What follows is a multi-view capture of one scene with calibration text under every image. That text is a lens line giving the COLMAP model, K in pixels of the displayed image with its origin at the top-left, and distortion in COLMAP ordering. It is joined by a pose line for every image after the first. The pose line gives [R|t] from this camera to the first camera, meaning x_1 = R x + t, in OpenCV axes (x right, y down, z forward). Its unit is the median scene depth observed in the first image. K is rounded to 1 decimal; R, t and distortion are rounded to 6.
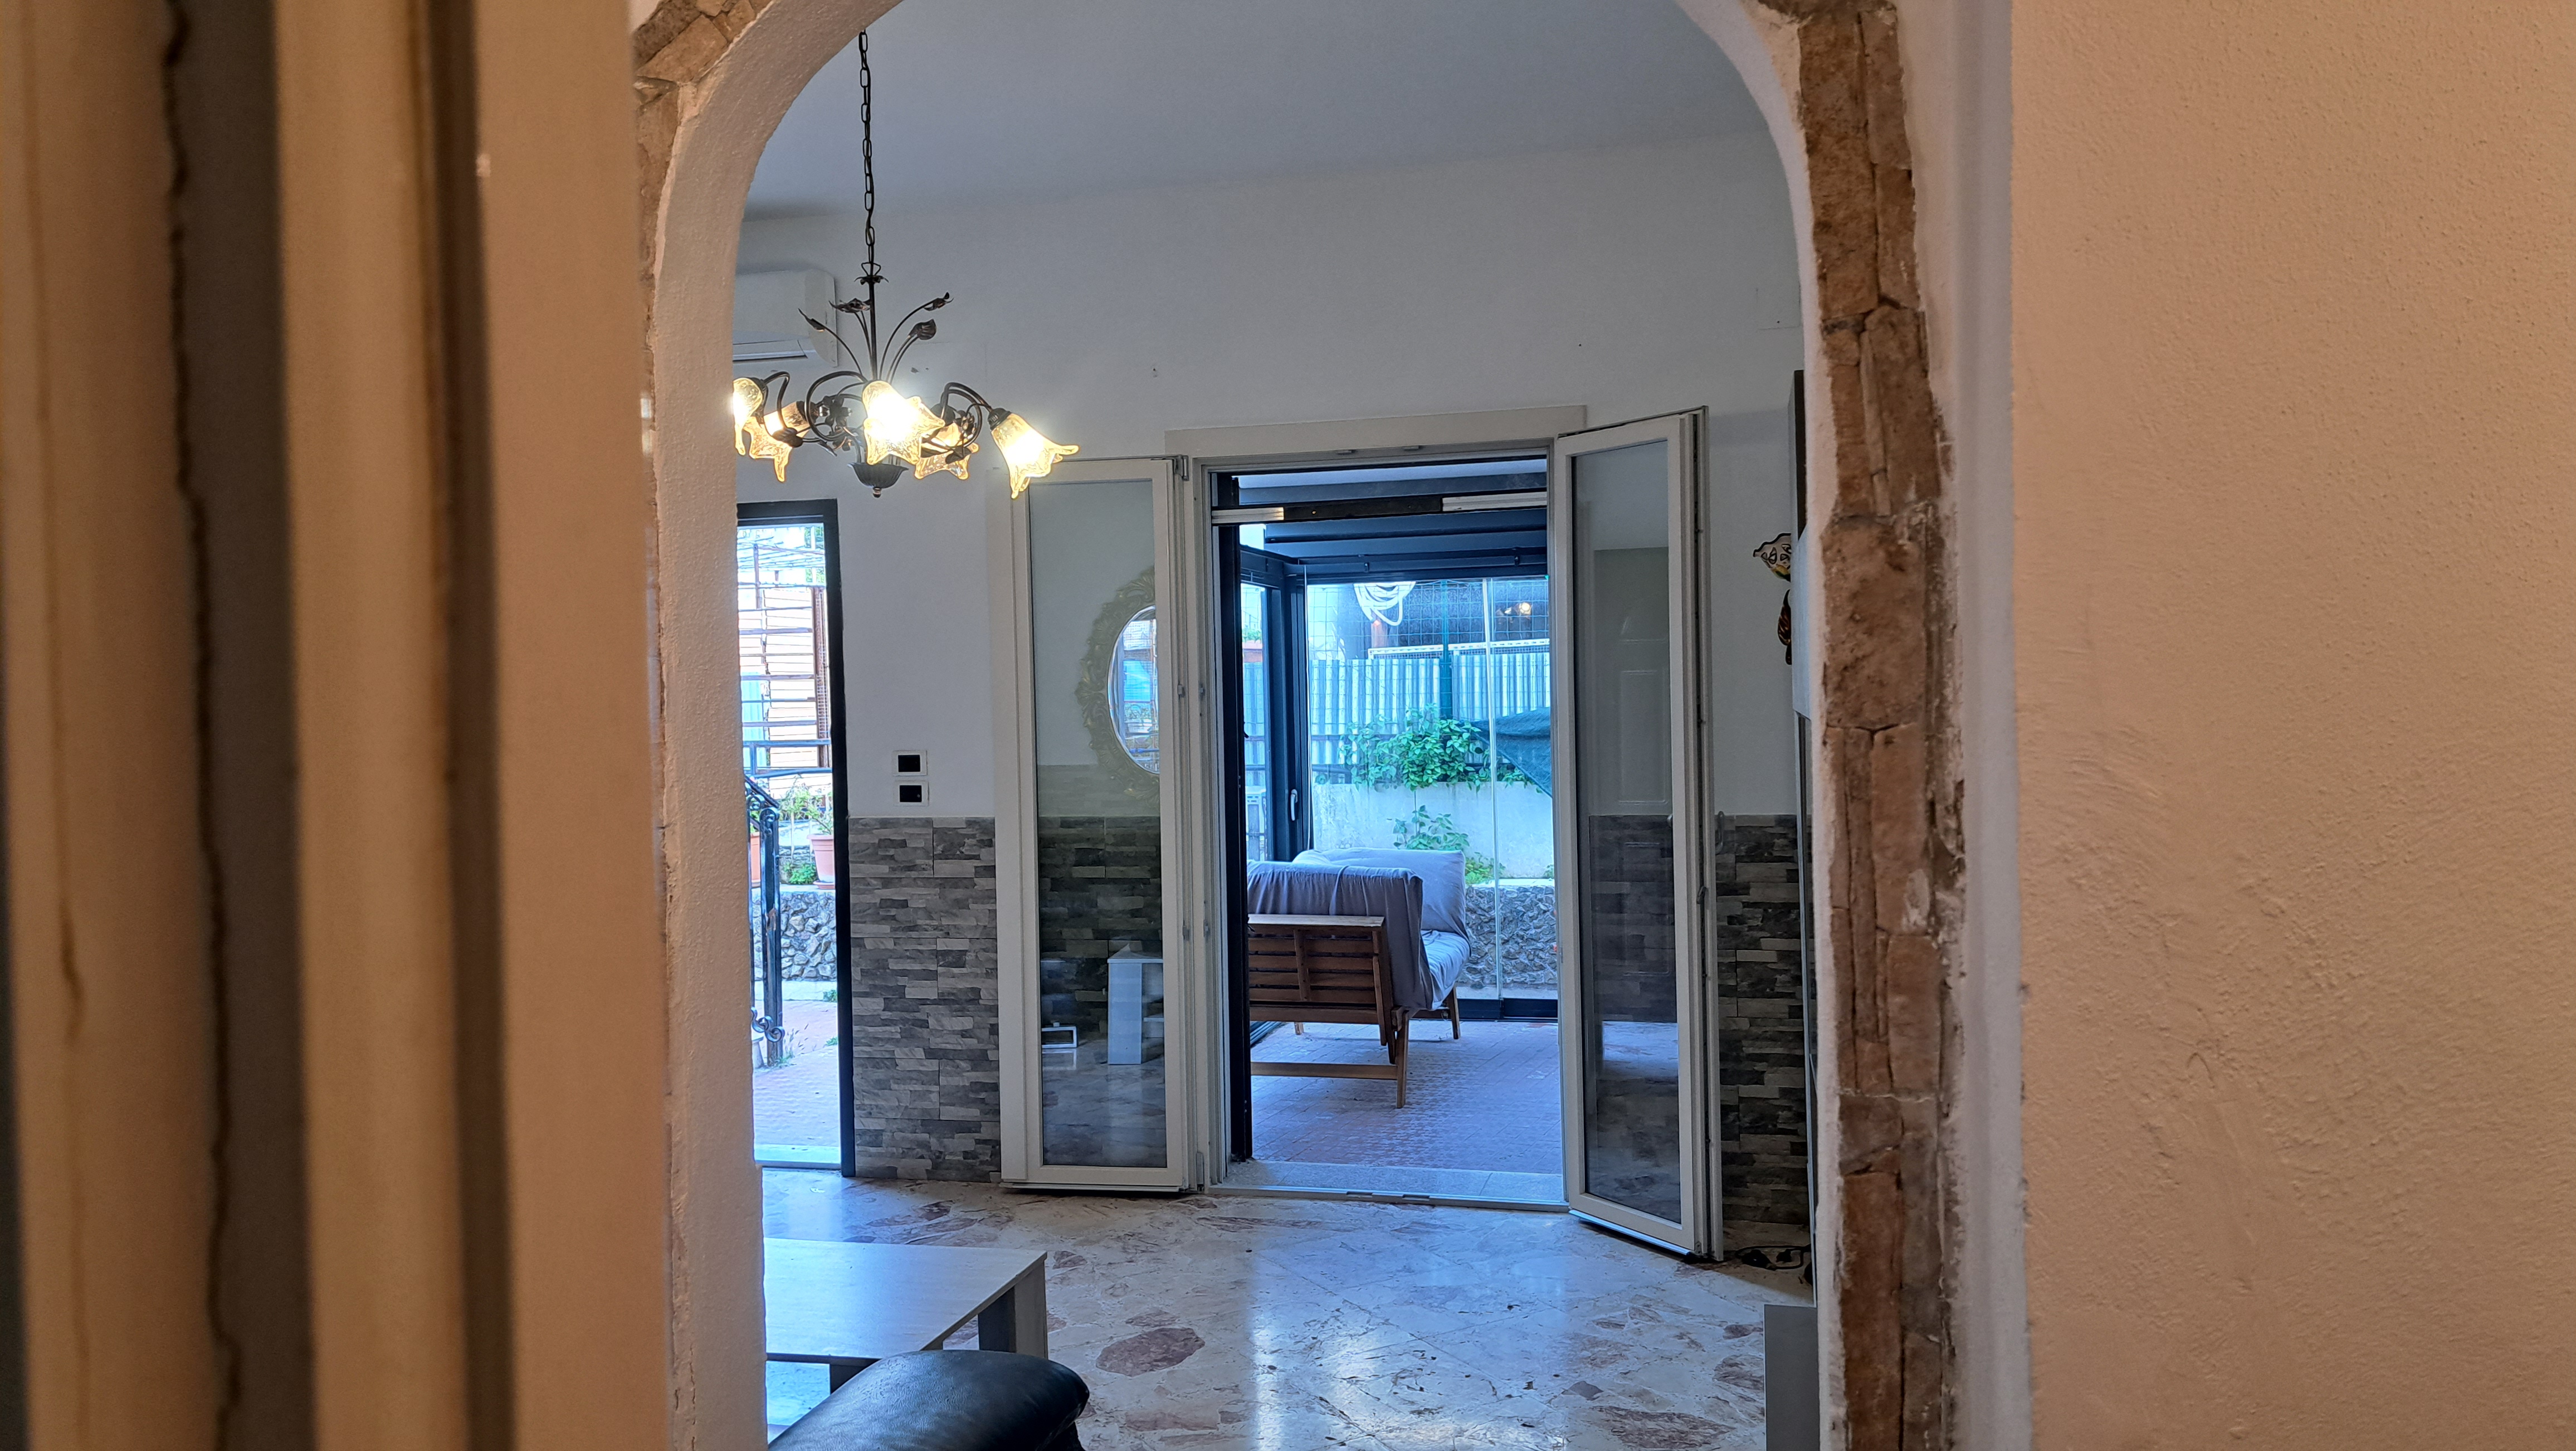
lens RADIAL K [[1884.2, 0, 1286.6], [0, 1884.2, 728.2], [0, 0, 1]] dist [0.105953, -0.001463]
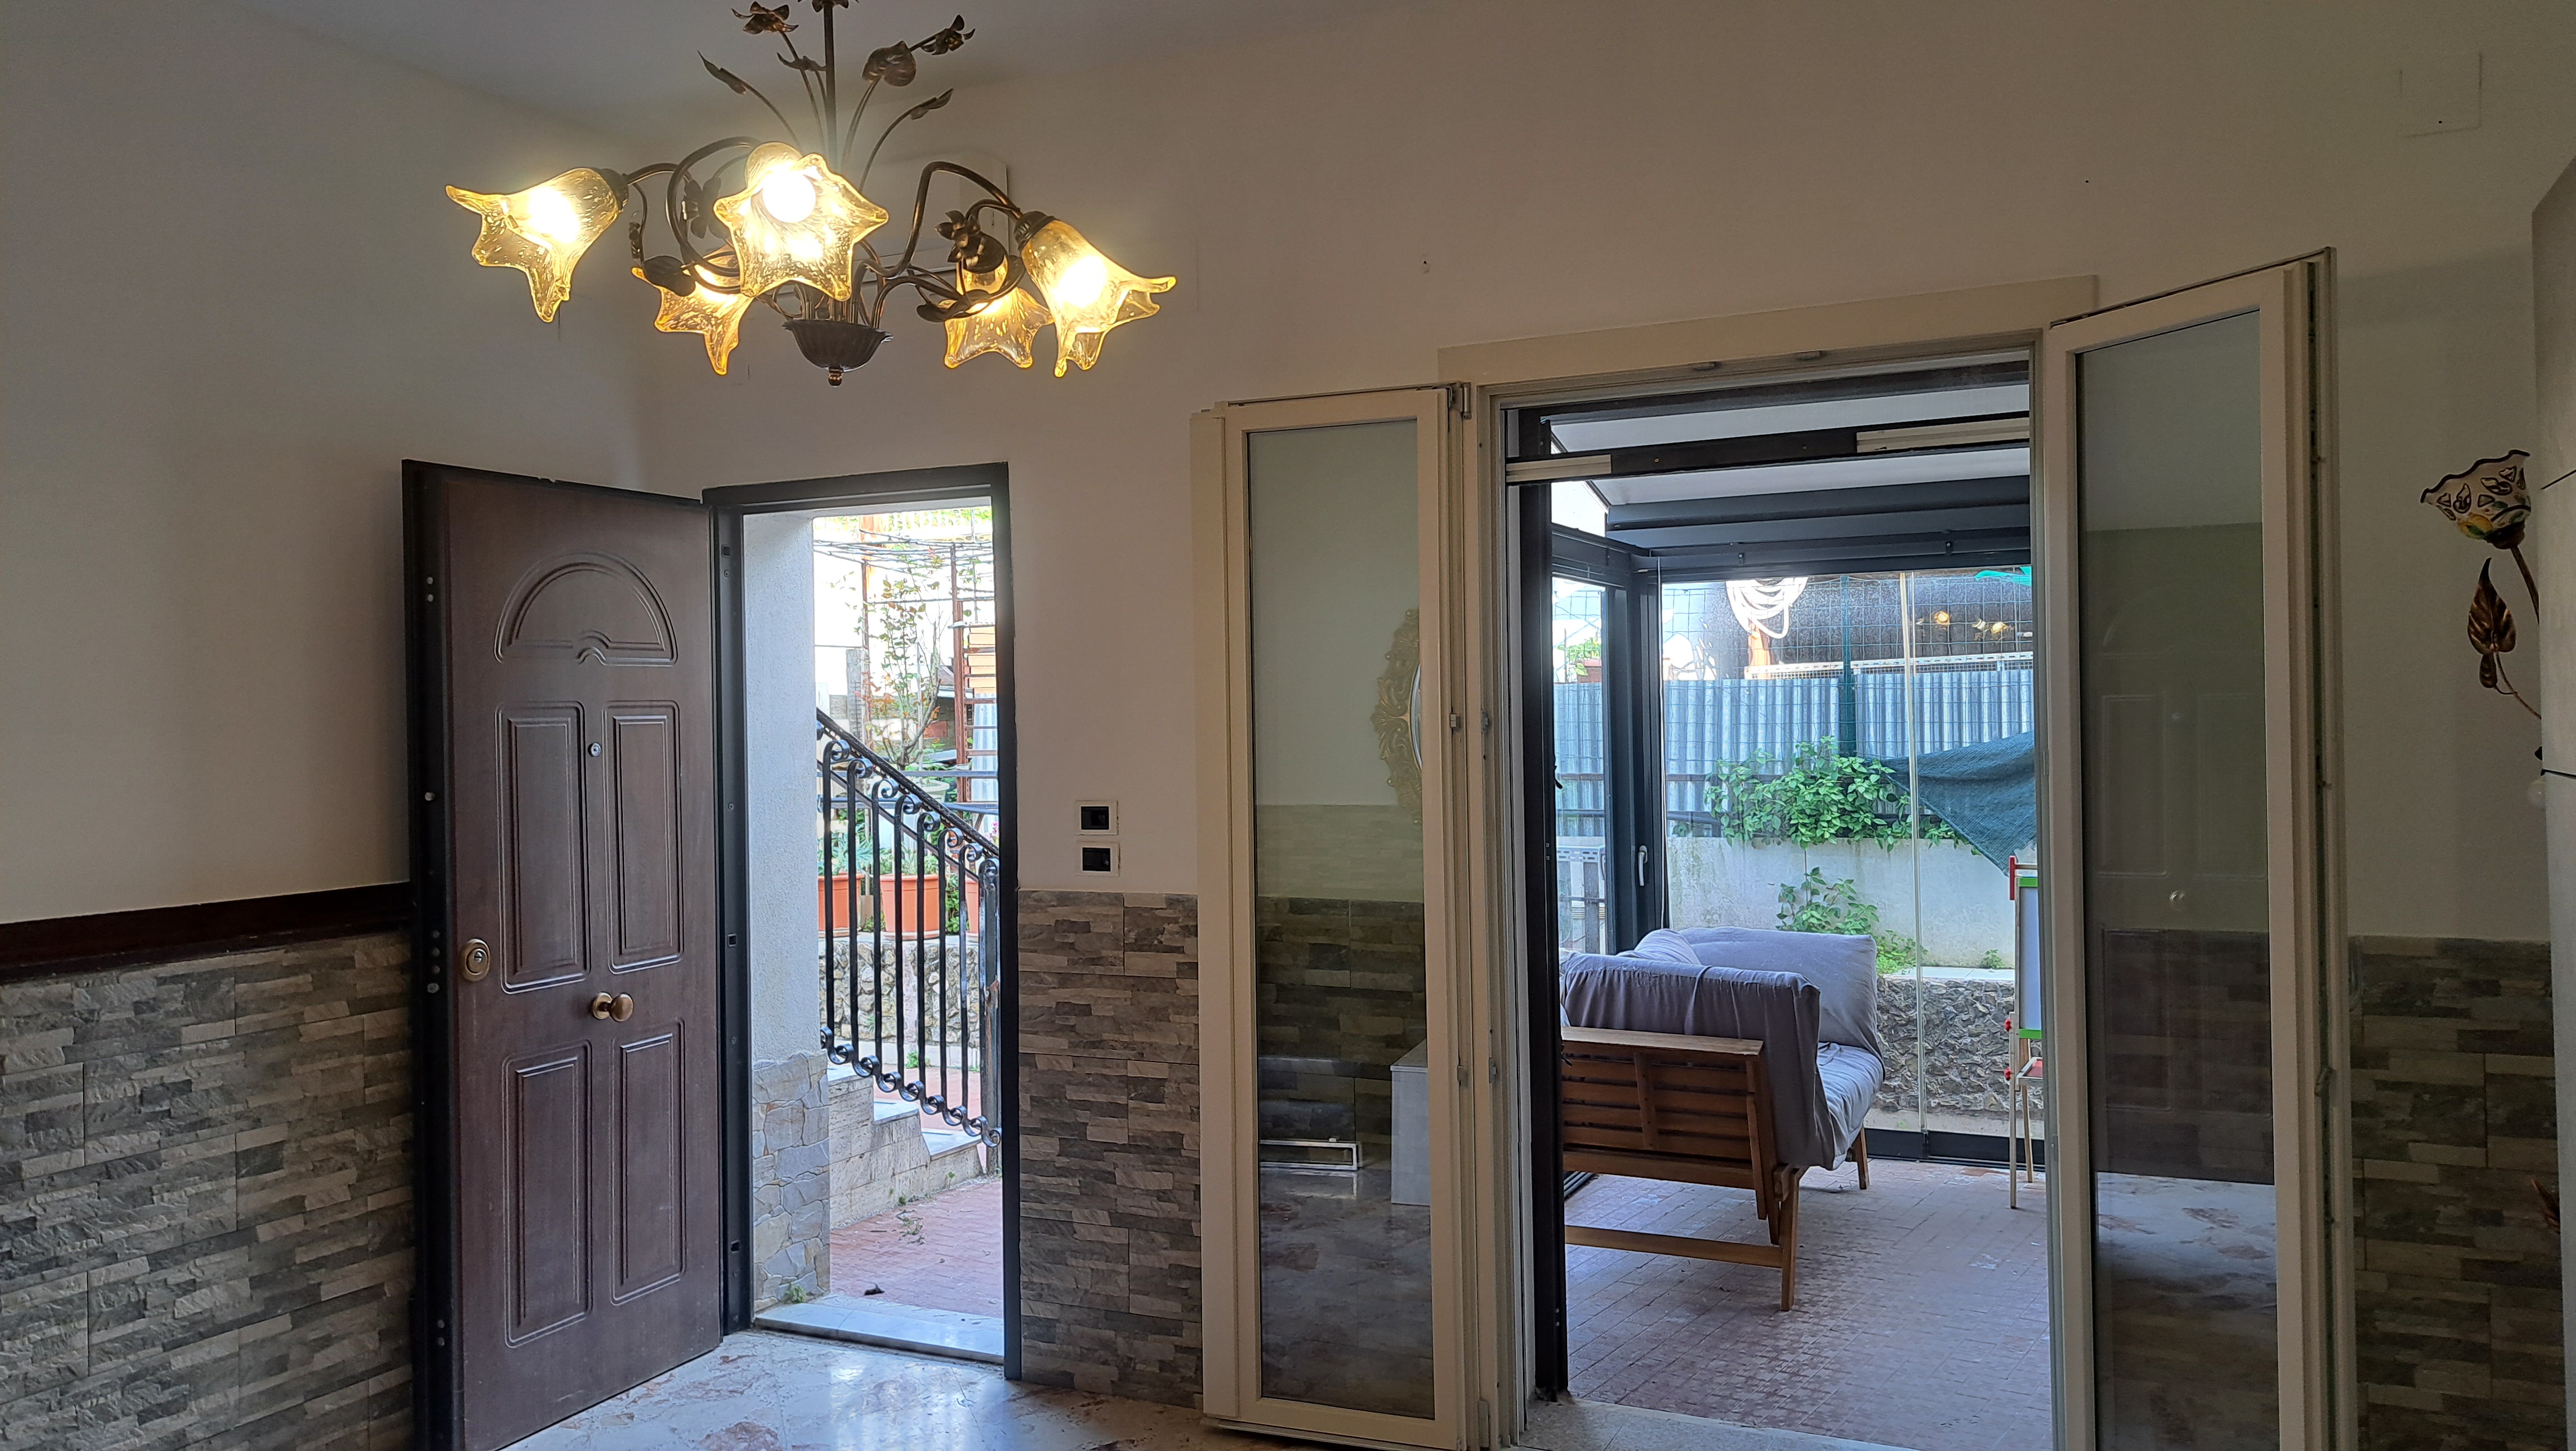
lens RADIAL K [[1841.0, 0, 1296.3], [0, 1841.0, 705.3], [0, 0, 1]] dist [0.062430, -0.060796]
pose [[0.980622, 0.005260, -0.195841, 0.017647], [-0.009744, 0.999712, -0.021943, -0.010650], [0.195669, 0.023426, 0.980390, 0.324058]]
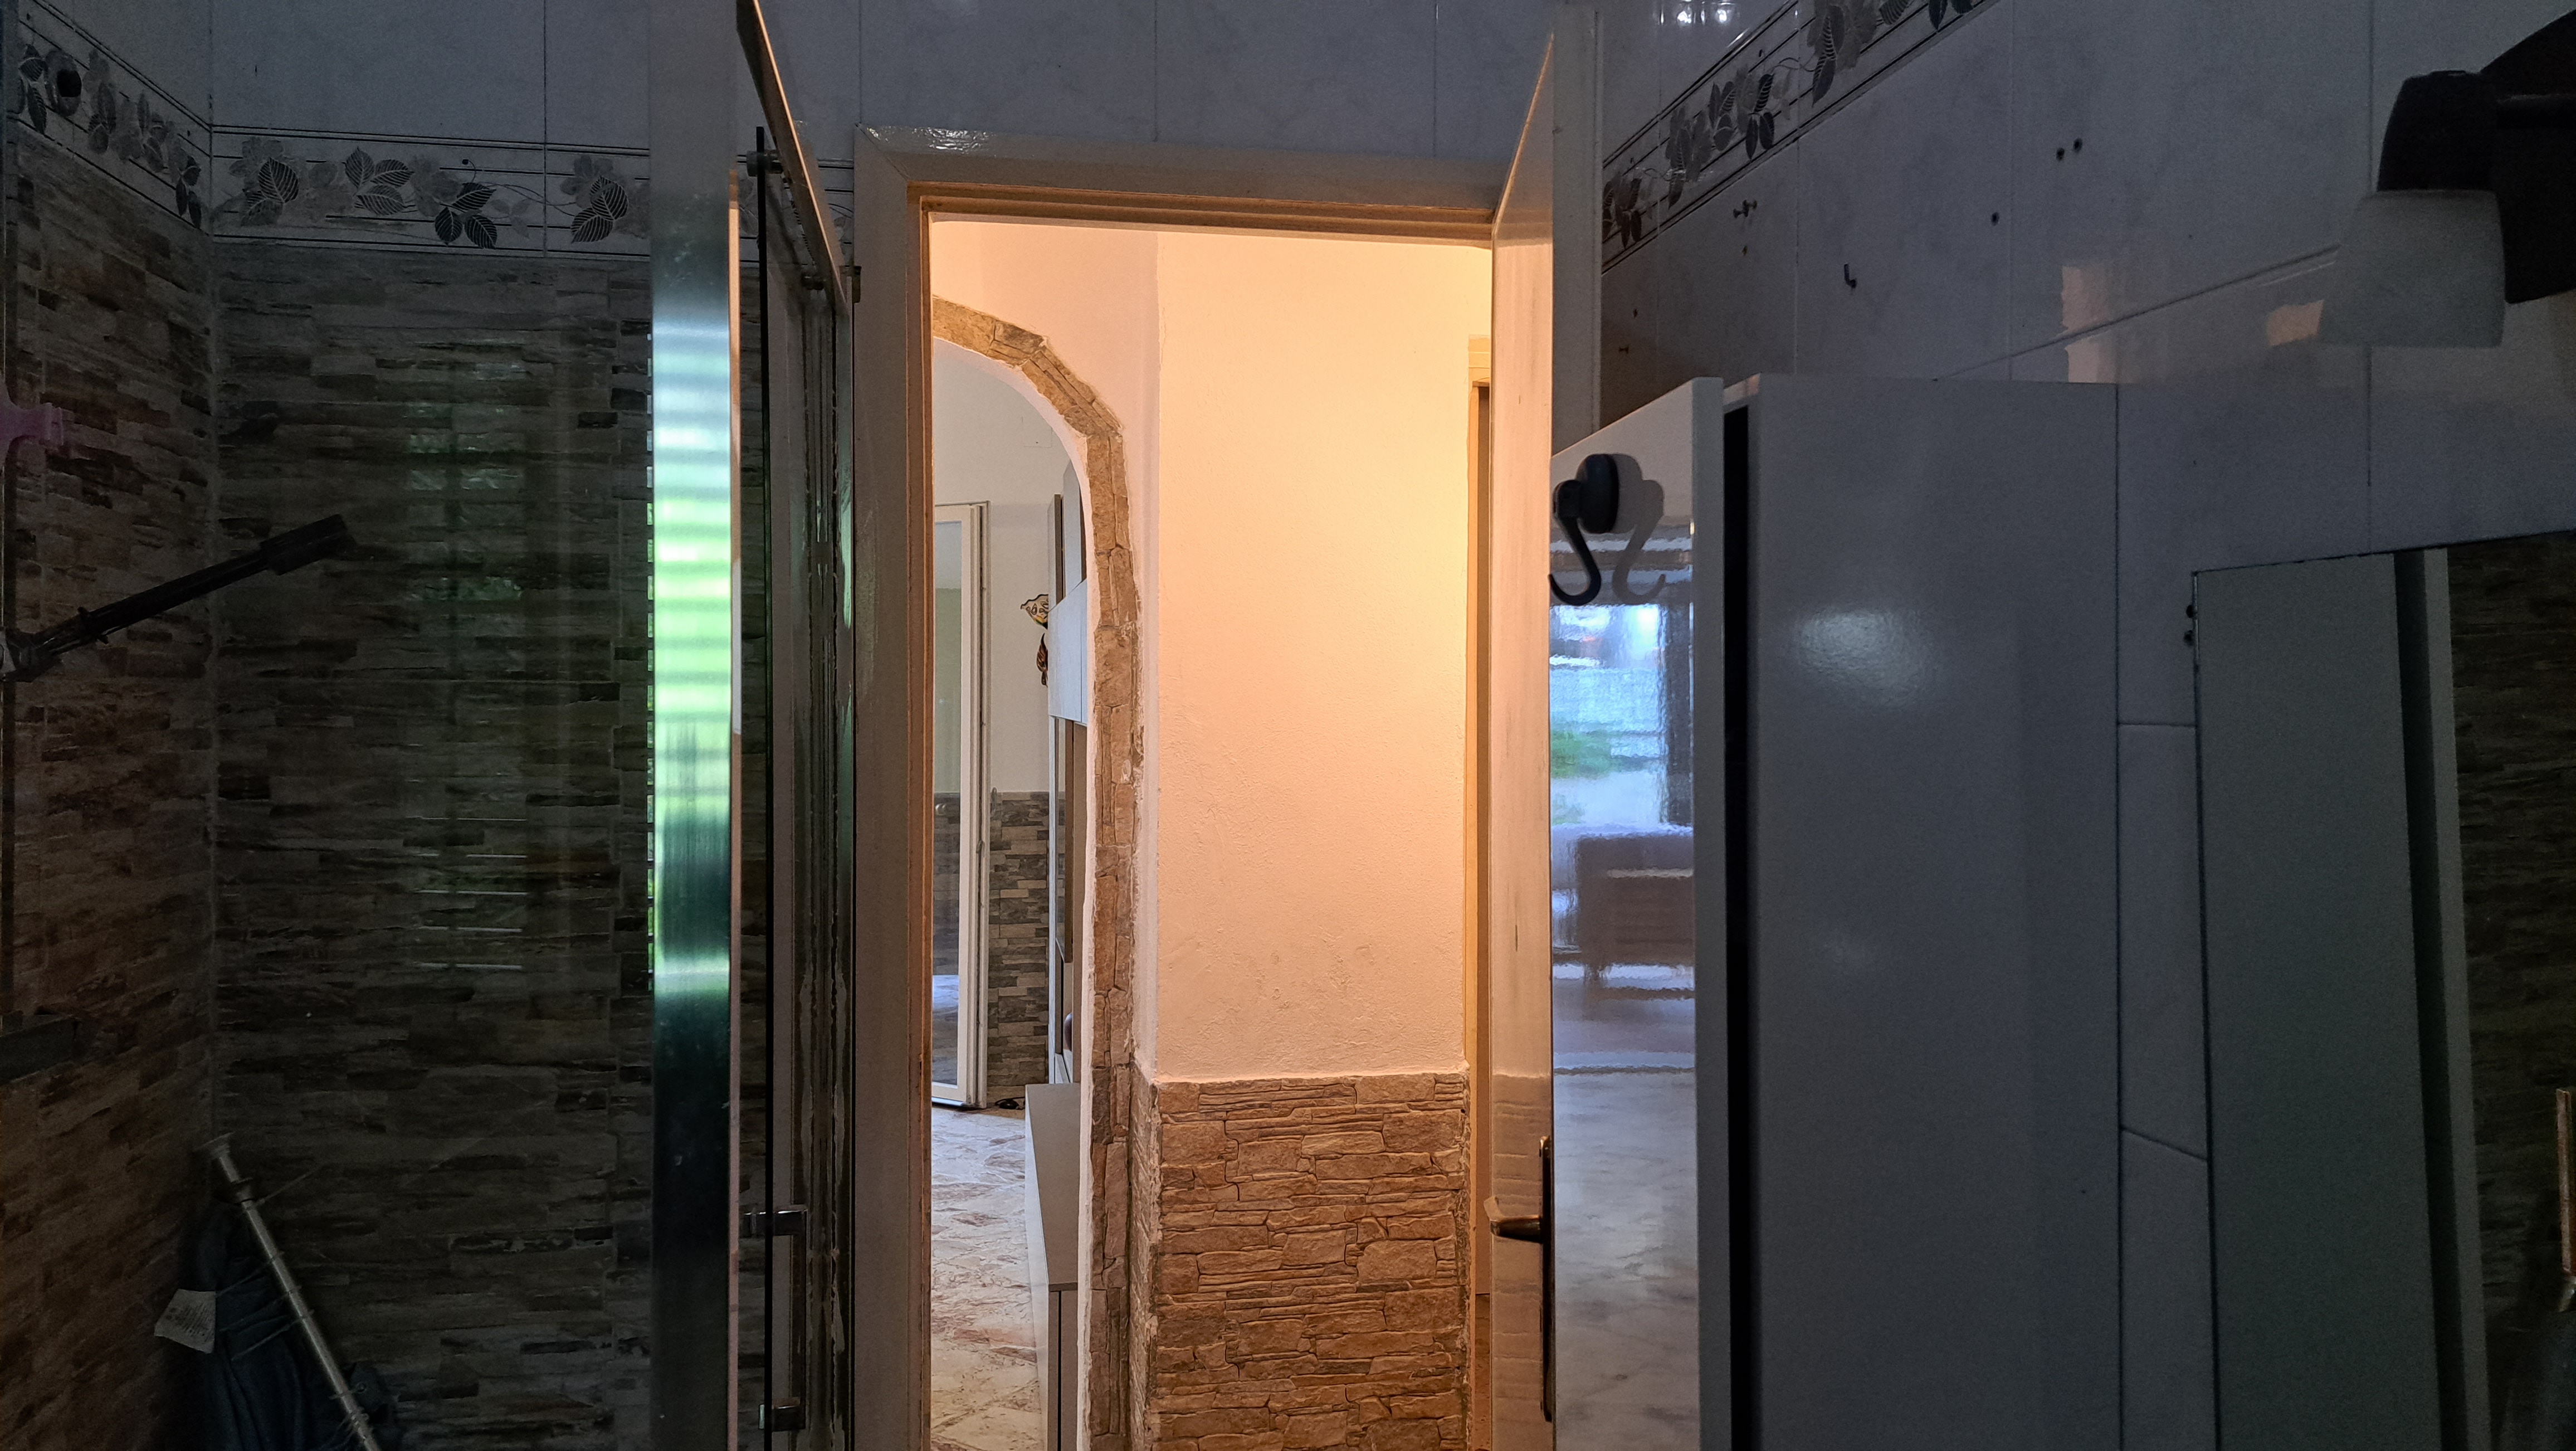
lens RADIAL K [[1841.0, 0, 1281.5], [0, 1841.0, 711.3], [0, 0, 1]] dist [0.062430, -0.060796]
pose [[0.919361, 0.023238, 0.392728, -0.099246], [-0.015693, 0.999626, -0.022410, 0.012524], [-0.393102, 0.014440, 0.919382, -0.298662]]
